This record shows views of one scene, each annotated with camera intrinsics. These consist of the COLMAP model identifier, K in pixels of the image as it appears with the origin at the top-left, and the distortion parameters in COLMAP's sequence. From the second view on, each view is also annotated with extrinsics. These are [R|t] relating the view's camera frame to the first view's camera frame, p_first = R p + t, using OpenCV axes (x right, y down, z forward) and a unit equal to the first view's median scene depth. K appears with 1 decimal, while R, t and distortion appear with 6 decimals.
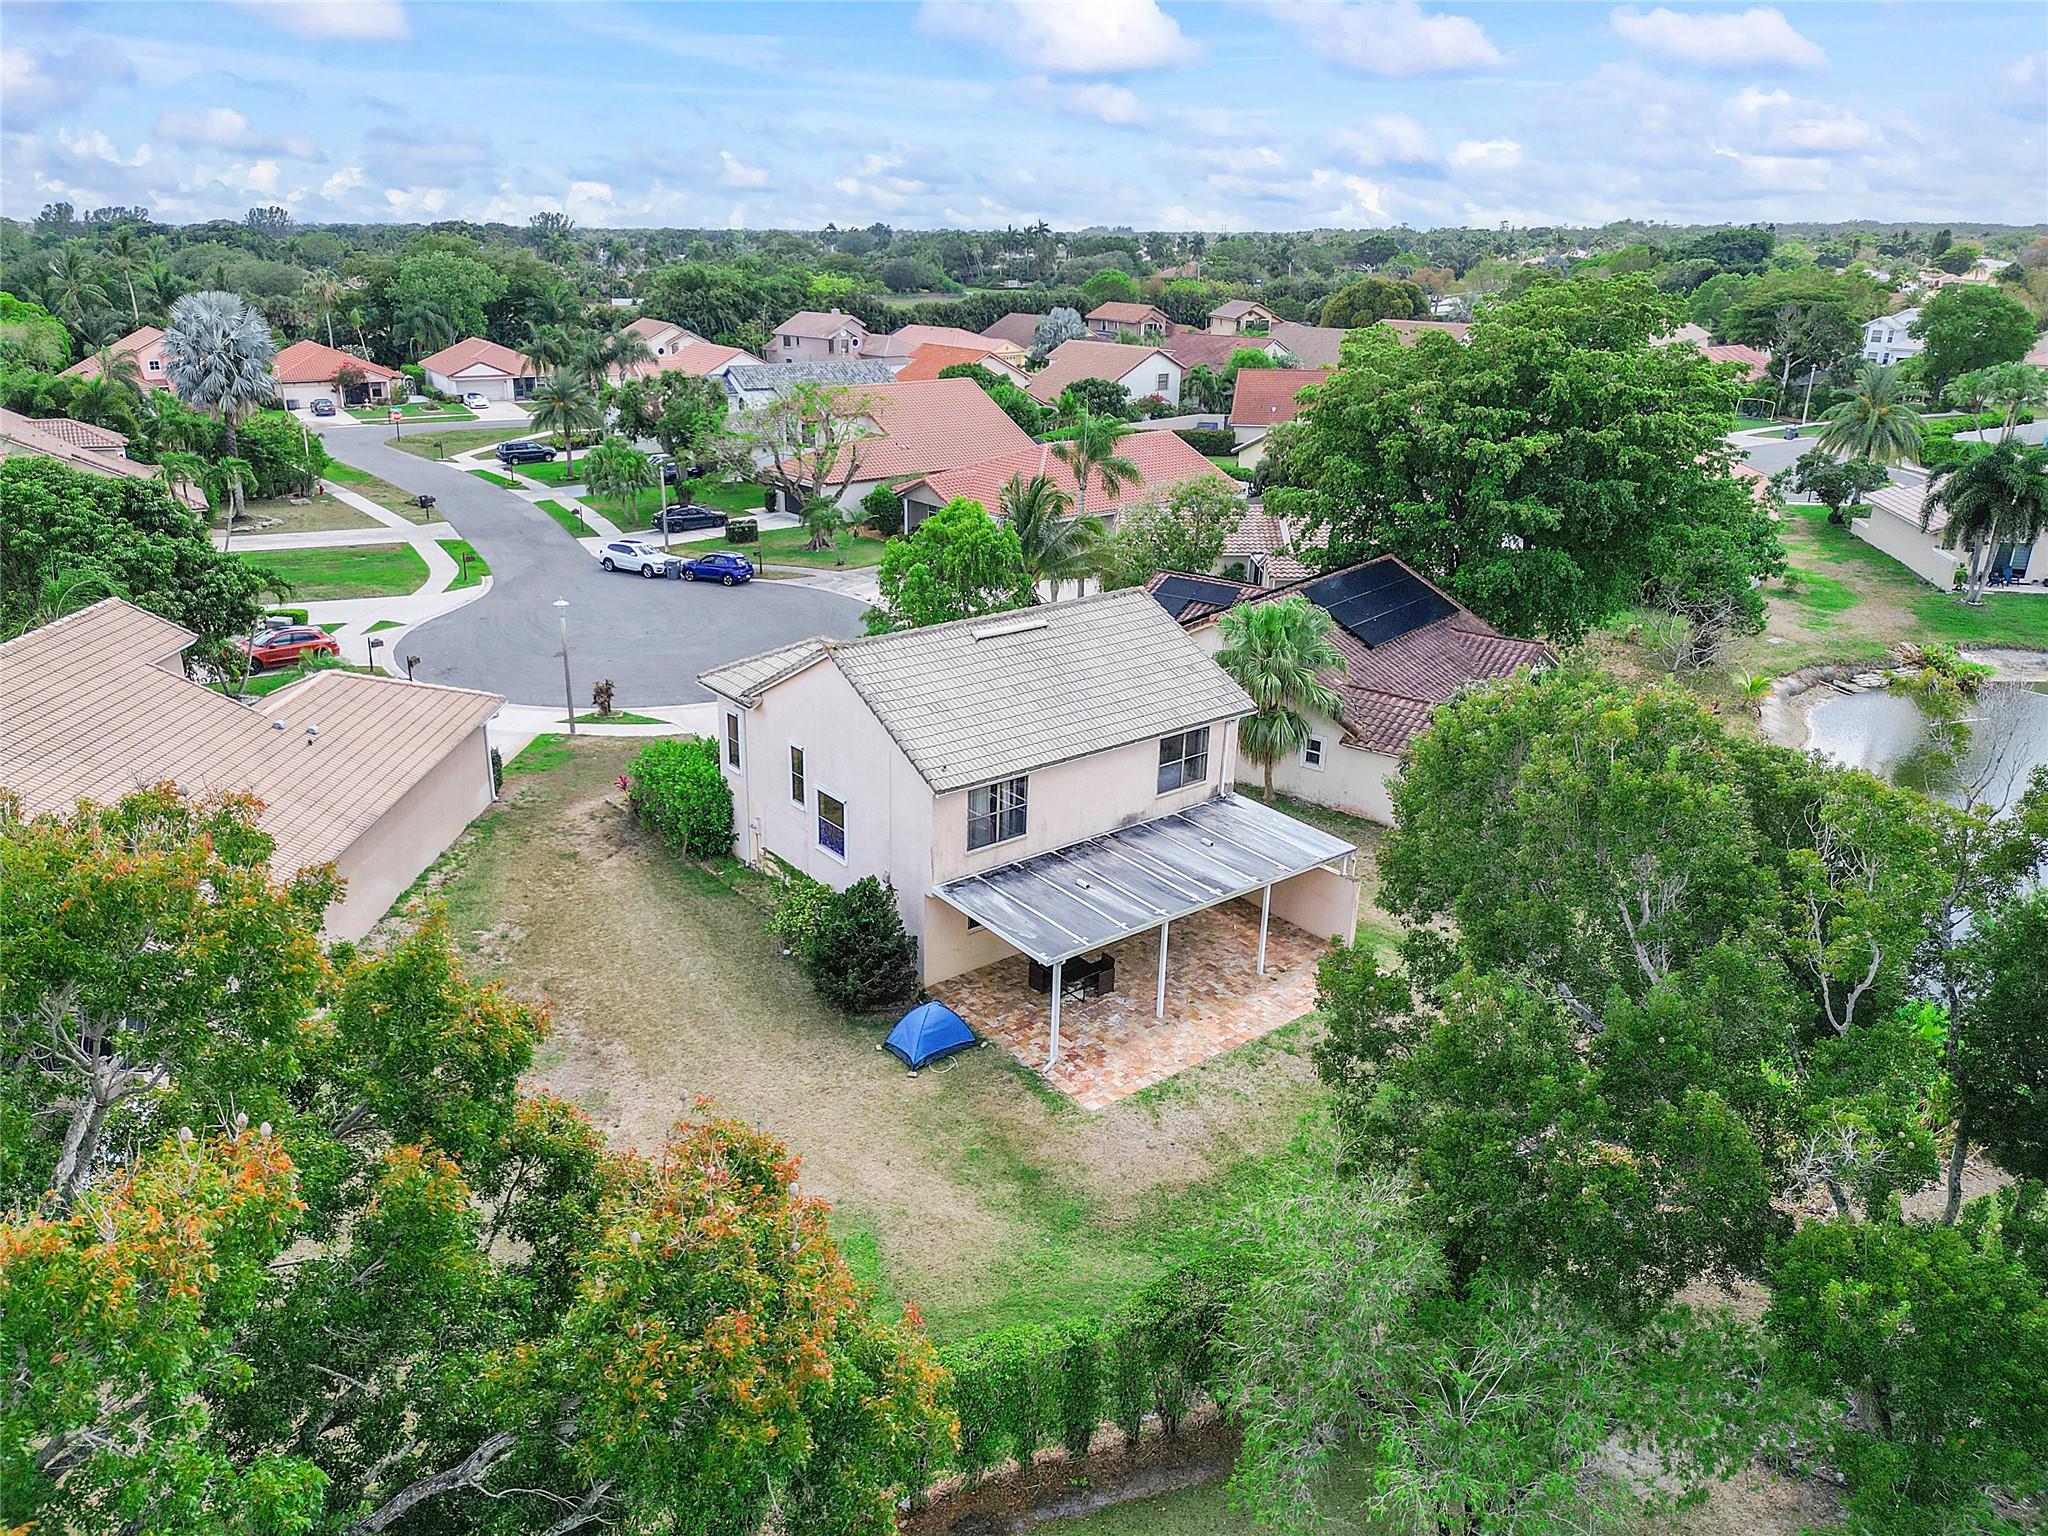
lens RADIAL K [[1451.6, 0, 979.0], [0, 1451.6, 736.1], [0, 0, 1]] dist [0.085324, -0.088560]
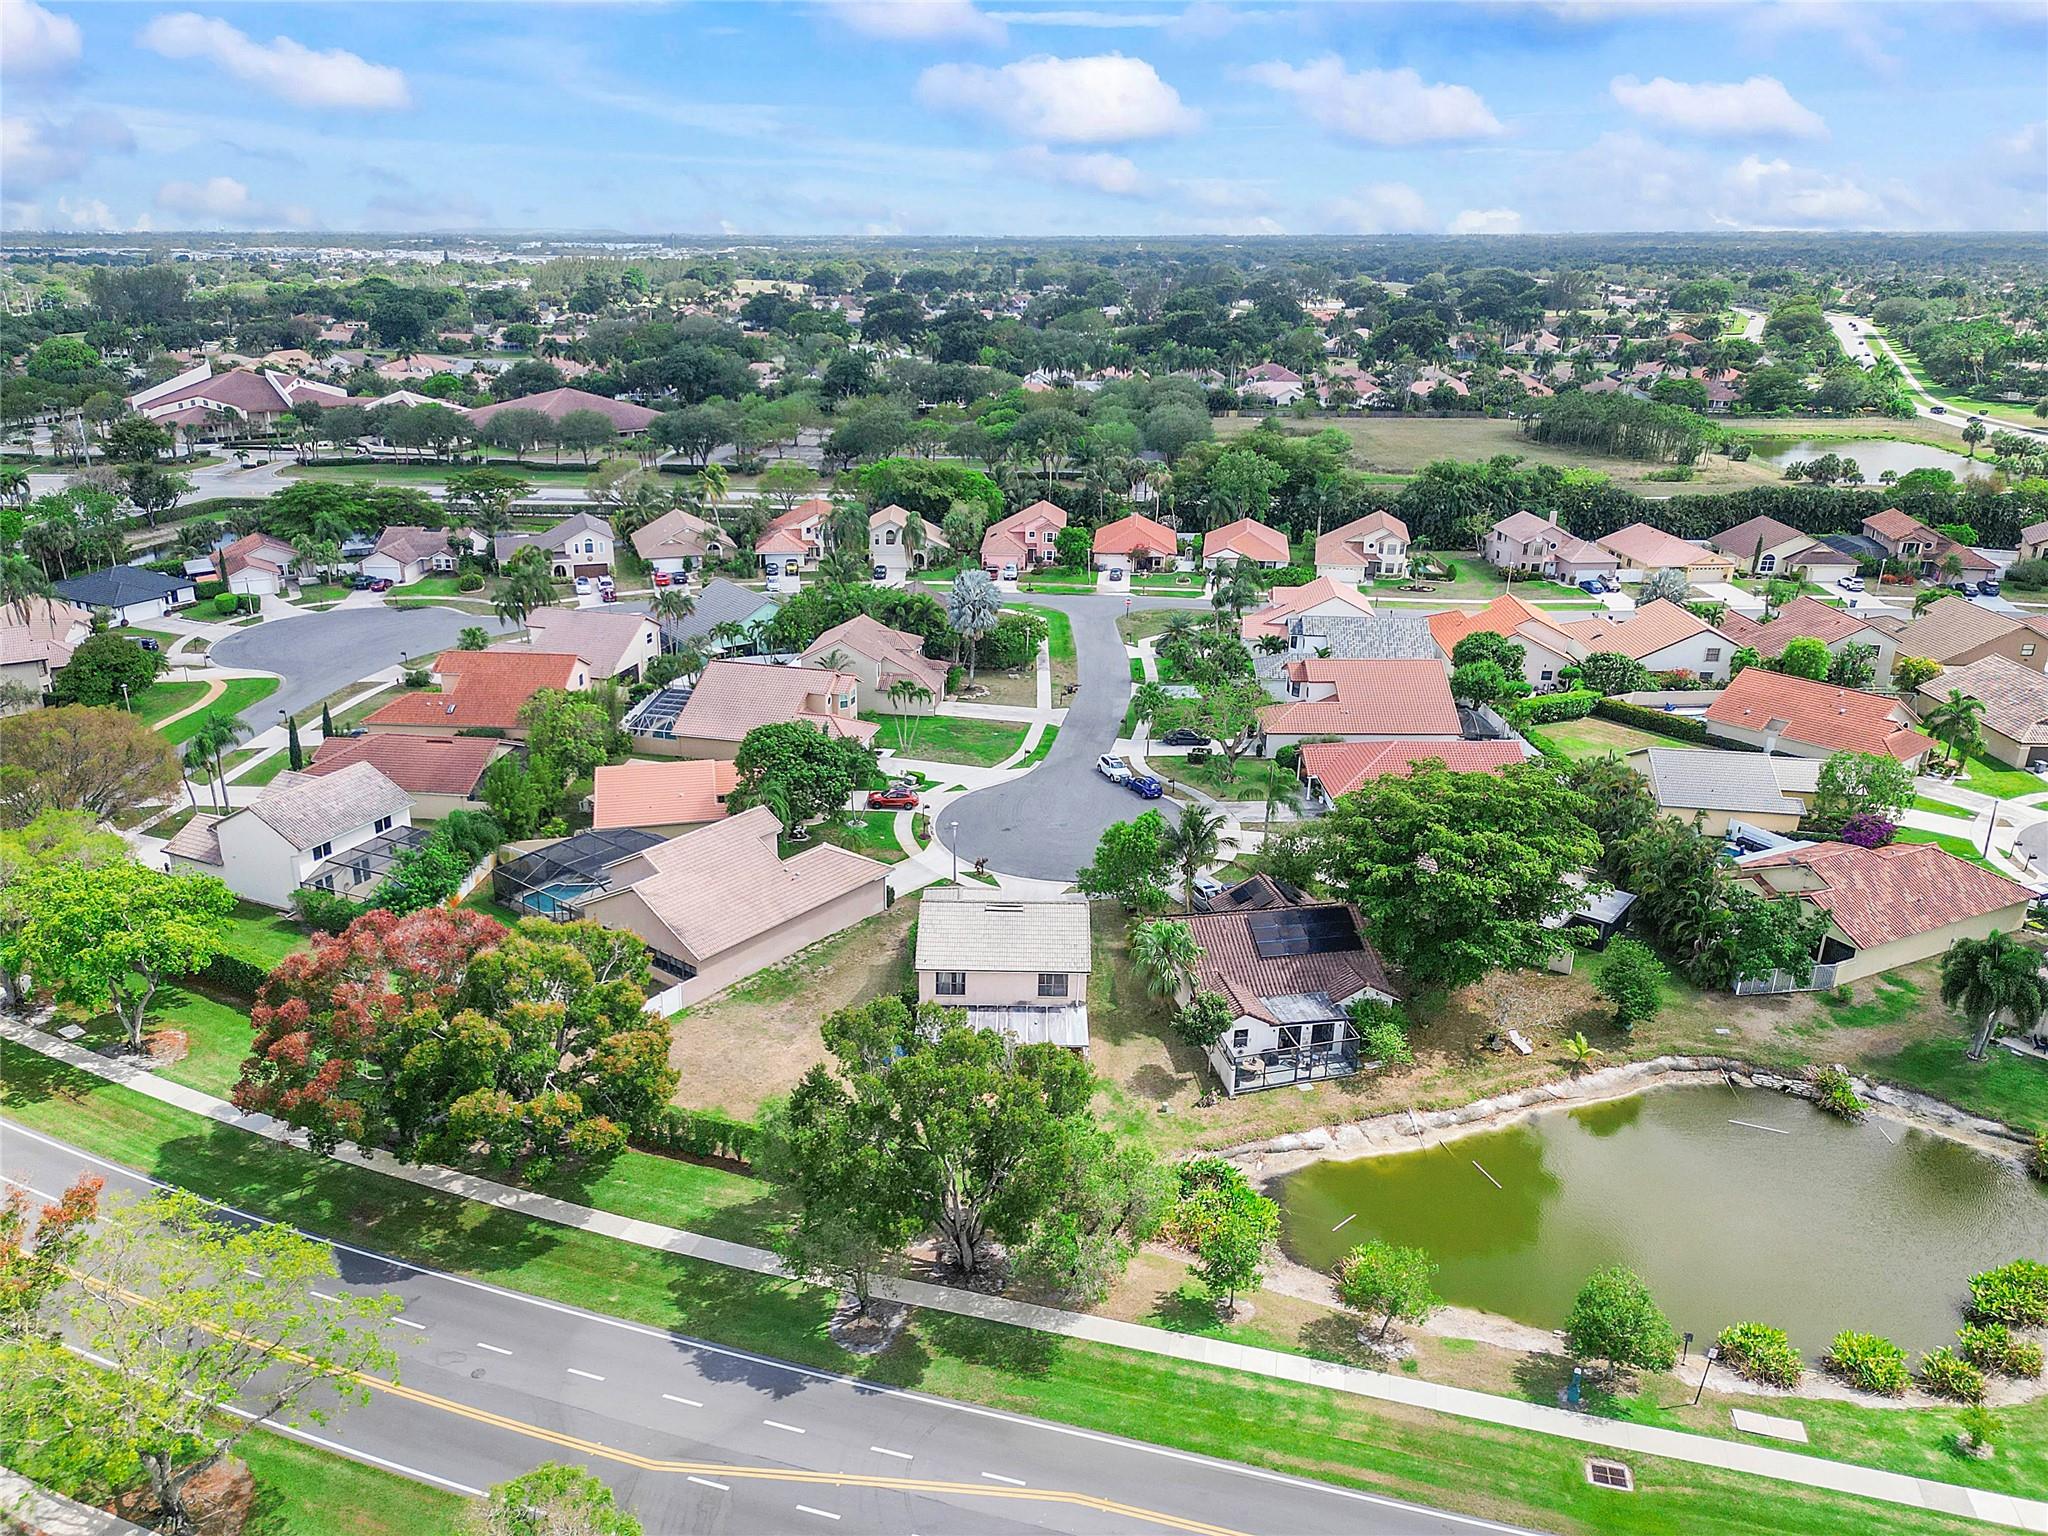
lens RADIAL K [[1451.6, 0, 979.0], [0, 1451.6, 736.1], [0, 0, 1]] dist [0.085324, -0.088560]
pose [[0.773235, 0.206443, -0.599574, 0.813474], [-0.203662, 0.976279, 0.073498, -0.310026], [0.600524, 0.065279, 0.796938, -0.565220]]
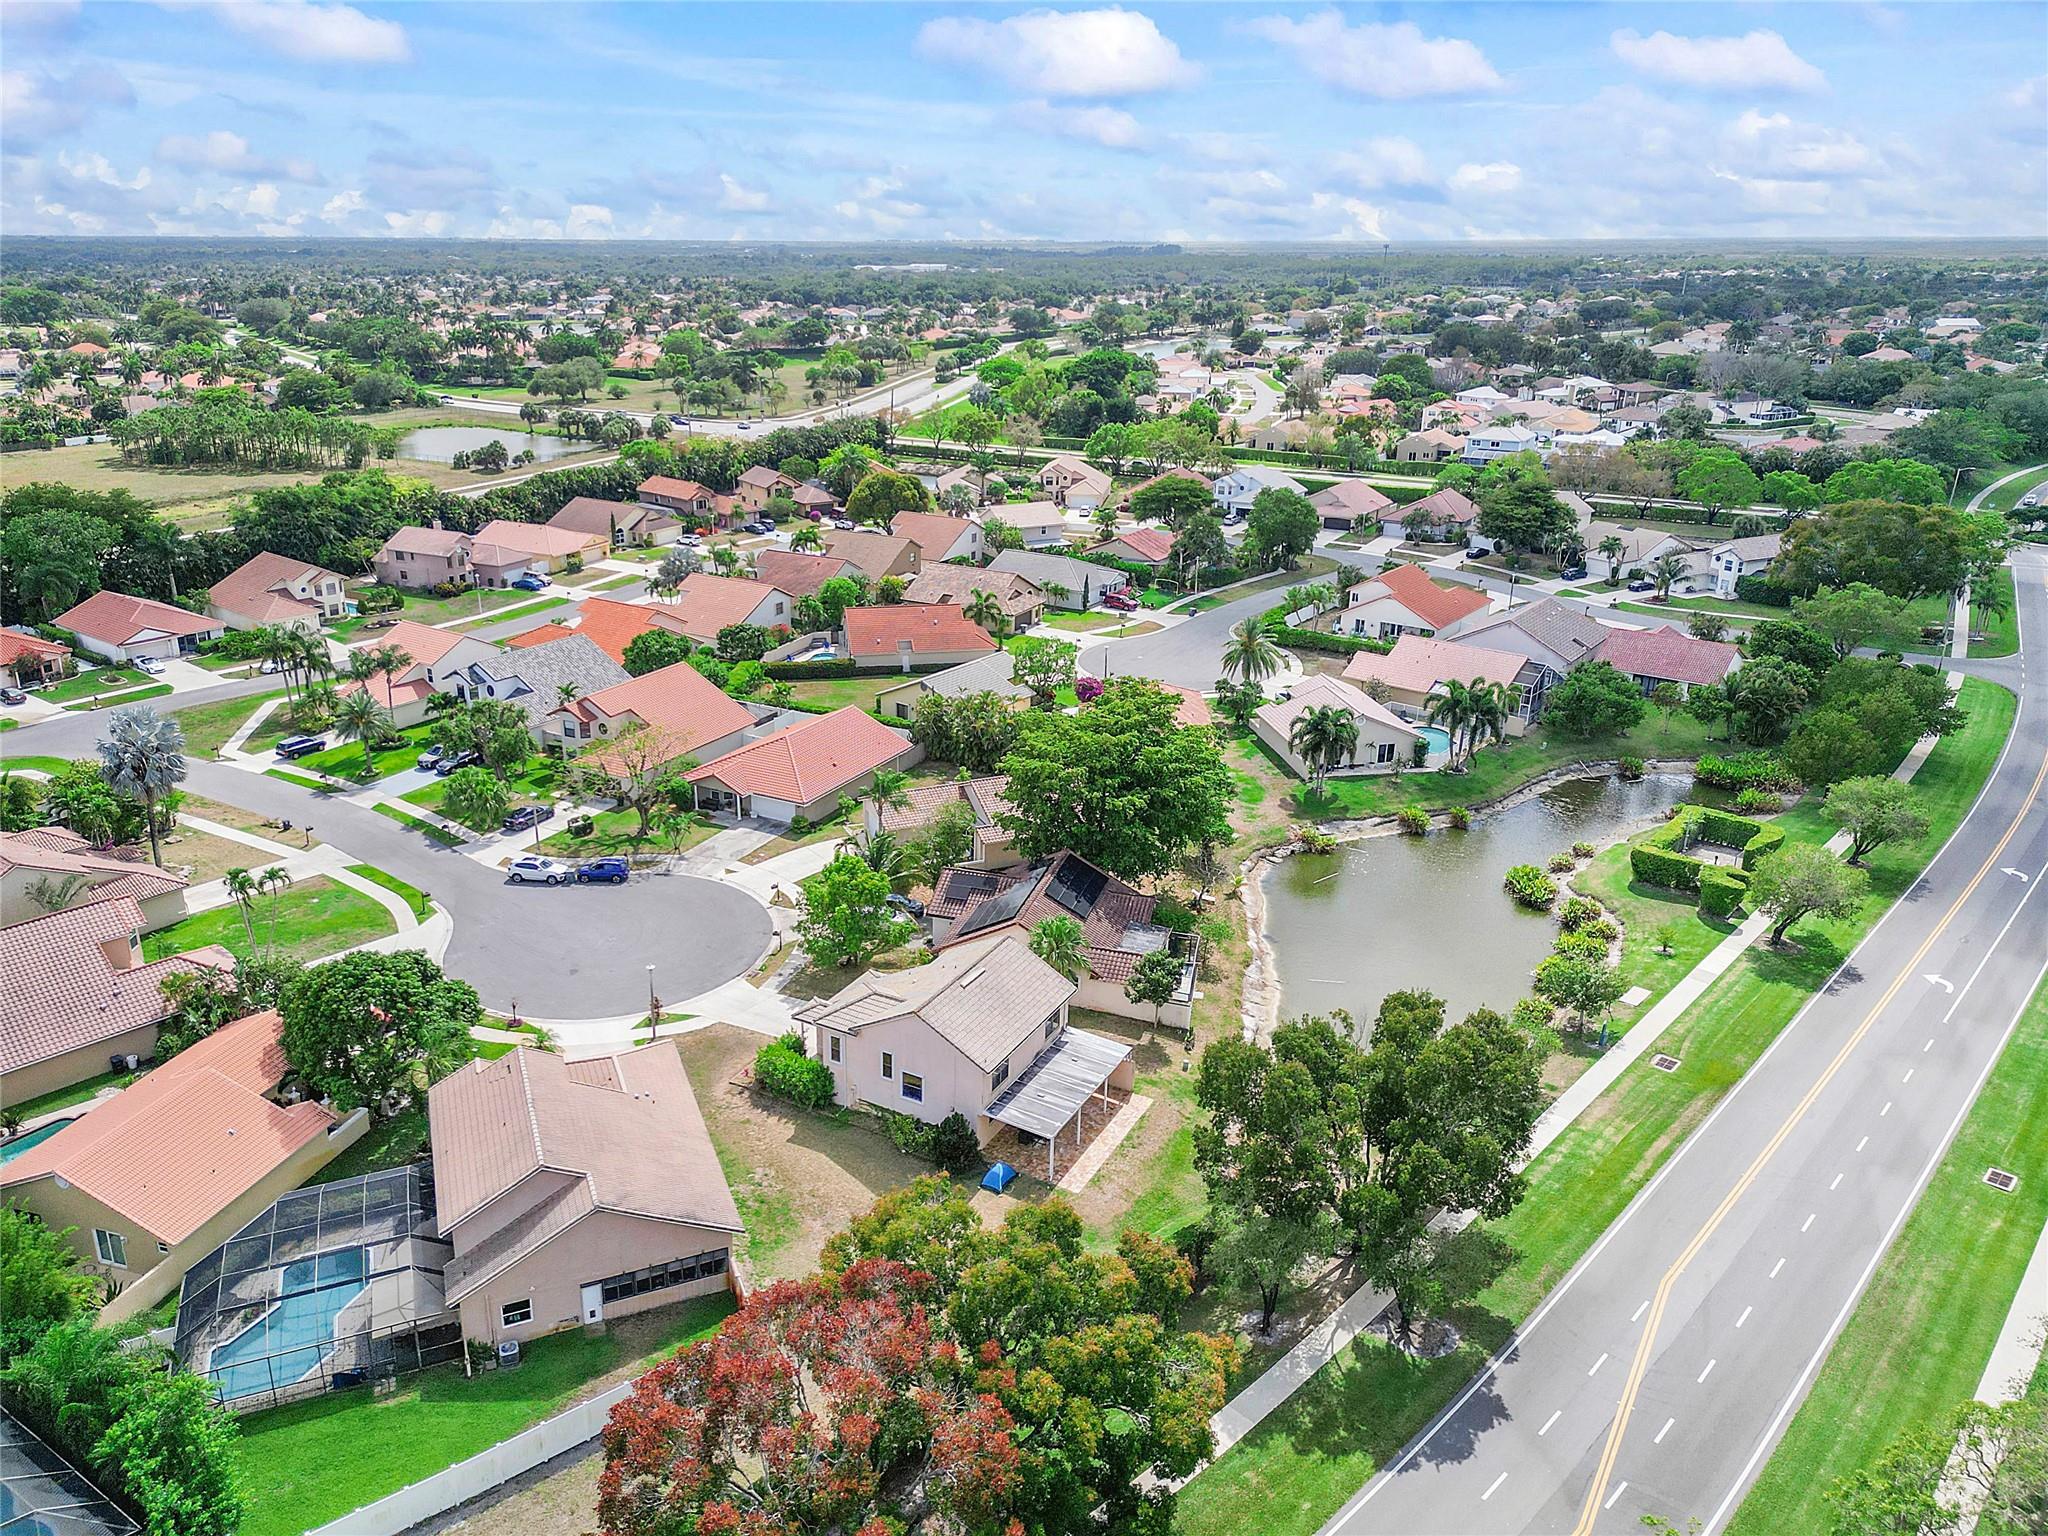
lens RADIAL K [[1445.6, 0, 995.1], [0, 1445.6, 802.4], [0, 0, 1]] dist [0.101445, -0.122832]
pose [[0.918983, -0.138930, 0.369010, -0.420241], [0.122716, 0.990166, 0.067178, -0.281912], [-0.374714, -0.016452, 0.926994, -0.595779]]
